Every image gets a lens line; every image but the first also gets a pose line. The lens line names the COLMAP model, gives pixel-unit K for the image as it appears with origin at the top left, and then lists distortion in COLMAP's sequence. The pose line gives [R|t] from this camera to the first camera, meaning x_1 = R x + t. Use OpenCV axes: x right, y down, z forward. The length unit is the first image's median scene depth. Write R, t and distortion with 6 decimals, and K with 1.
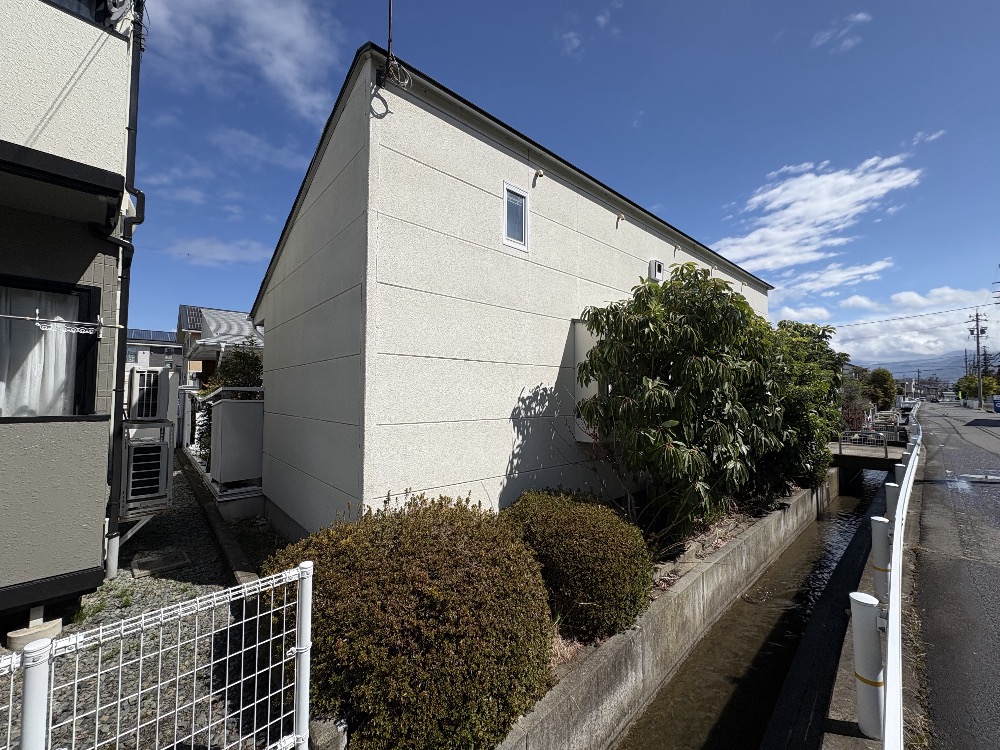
lens RADIAL K [[401.5, 0, 499.4], [0, 401.5, 370.7], [0, 0, 1]] dist [0.000863, 0.000086]
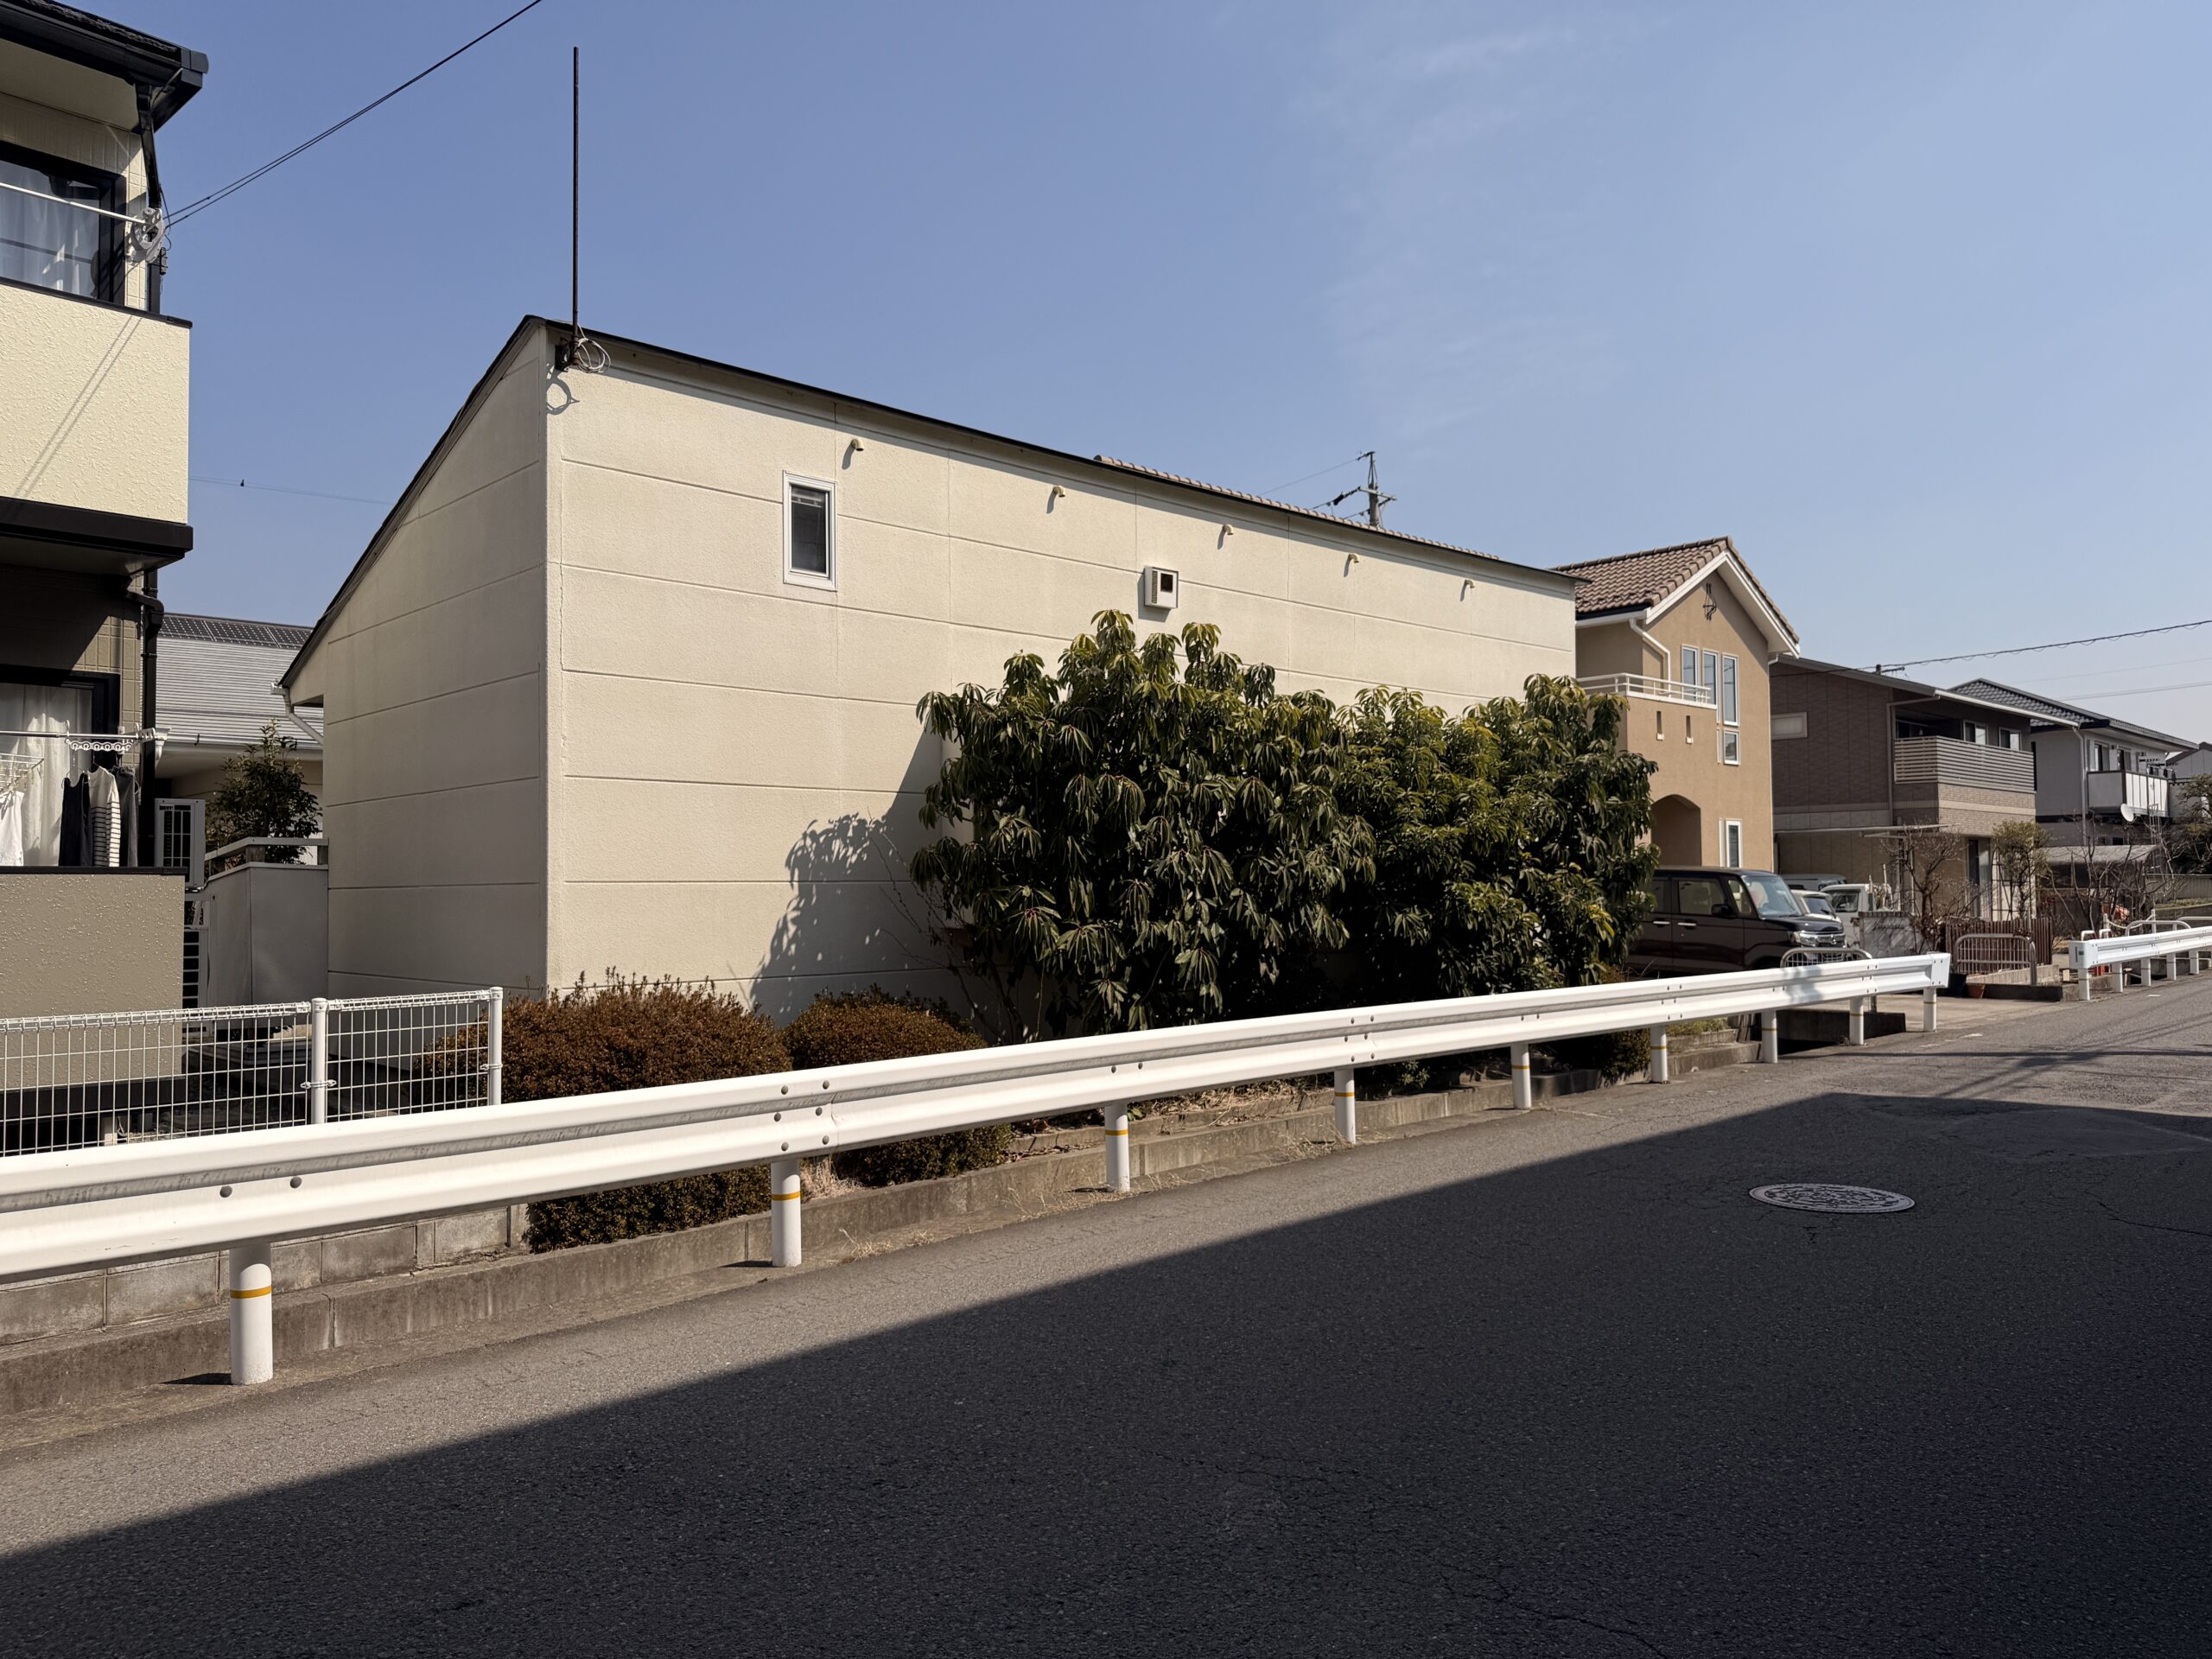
lens RADIAL K [[1594.4, 0, 1106.0], [0, 1594.4, 829.5], [0, 0, 1]] dist [0.084460, -0.125718]
pose [[0.999706, -0.009285, 0.022404, 0.457093], [0.008837, 0.999761, 0.020005, -0.001836], [-0.022585, -0.019801, 0.999549, -1.446865]]
